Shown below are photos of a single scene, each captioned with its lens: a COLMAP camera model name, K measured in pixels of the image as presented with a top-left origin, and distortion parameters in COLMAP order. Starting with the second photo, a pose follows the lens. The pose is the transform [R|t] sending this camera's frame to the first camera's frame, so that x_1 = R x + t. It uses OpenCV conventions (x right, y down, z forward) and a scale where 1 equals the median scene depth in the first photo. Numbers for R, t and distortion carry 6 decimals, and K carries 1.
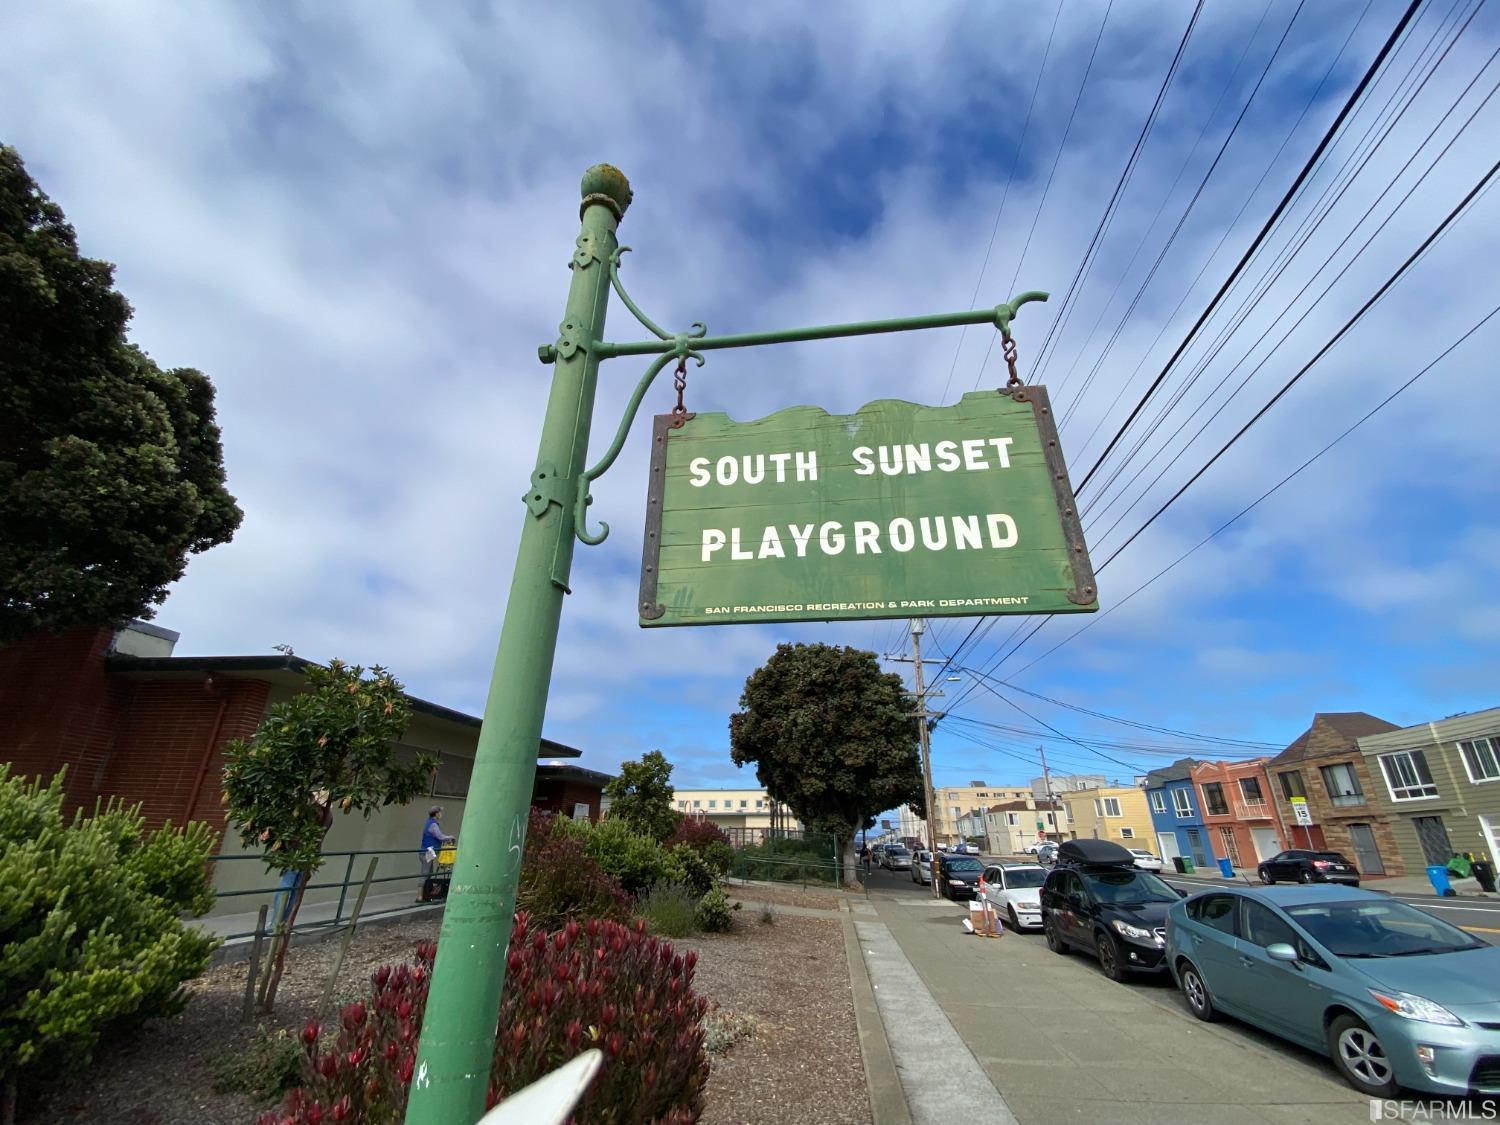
lens RADIAL K [[593.9, 0, 747.1], [0, 593.9, 566.6], [0, 0, 1]] dist [0.020724, -0.019261]
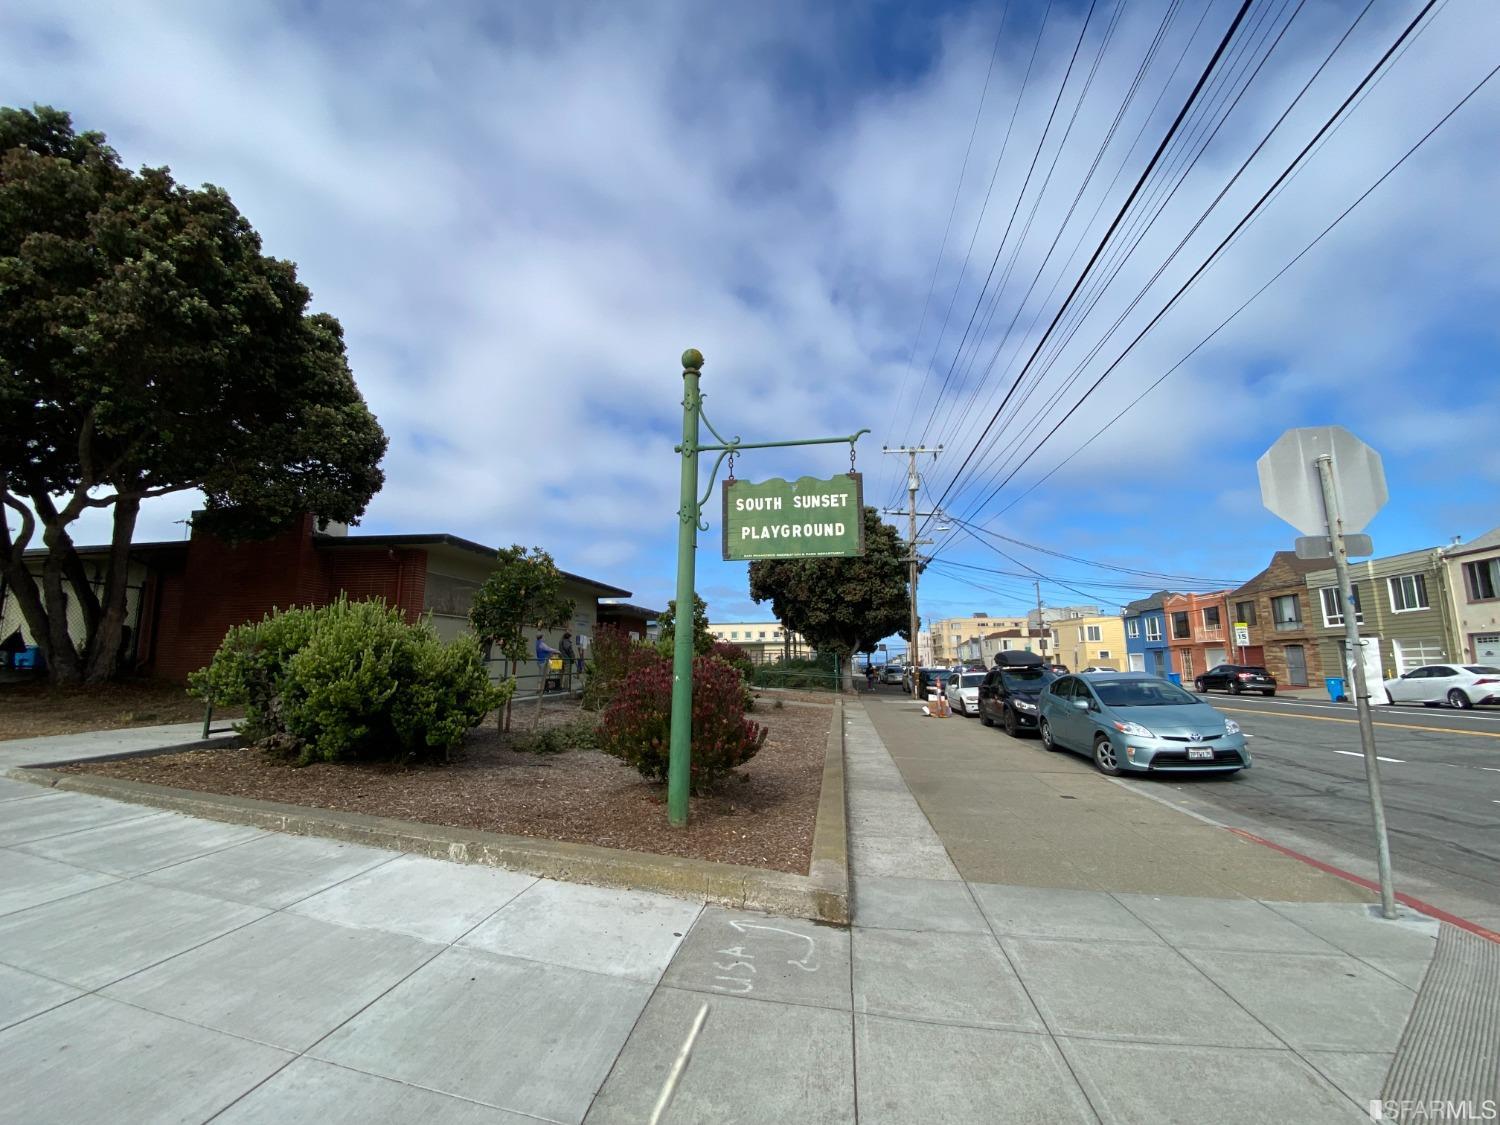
lens RADIAL K [[593.8, 0, 747.2], [0, 593.8, 565.4], [0, 0, 1]] dist [0.022456, -0.020431]
pose [[0.999455, -0.013651, -0.030060, 0.004513], [0.020937, 0.966076, 0.257409, -0.078500], [0.025526, -0.257898, 0.965835, -0.233485]]
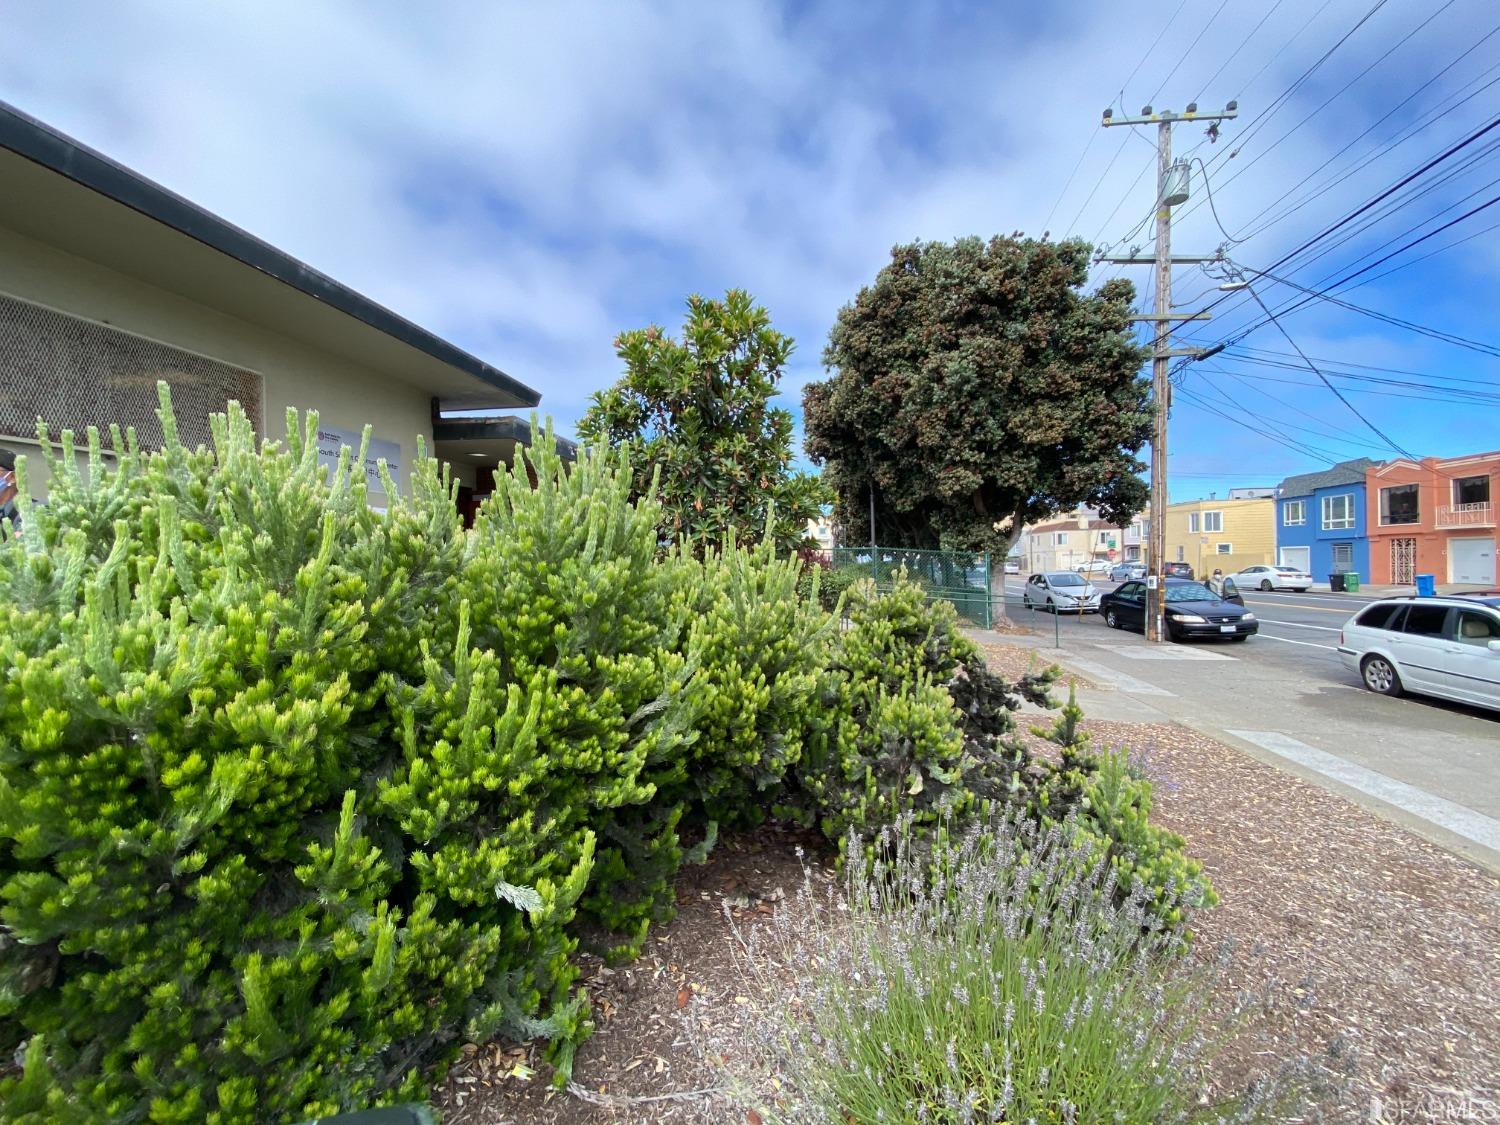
lens RADIAL K [[600.7, 0, 772.8], [0, 600.7, 559.8], [0, 0, 1]] dist [0.082241, -0.021028]
pose [[0.999821, -0.018340, 0.004607, -0.127624], [0.014843, 0.912096, 0.409709, 0.287200], [-0.011716, -0.409567, 0.912205, 0.629172]]
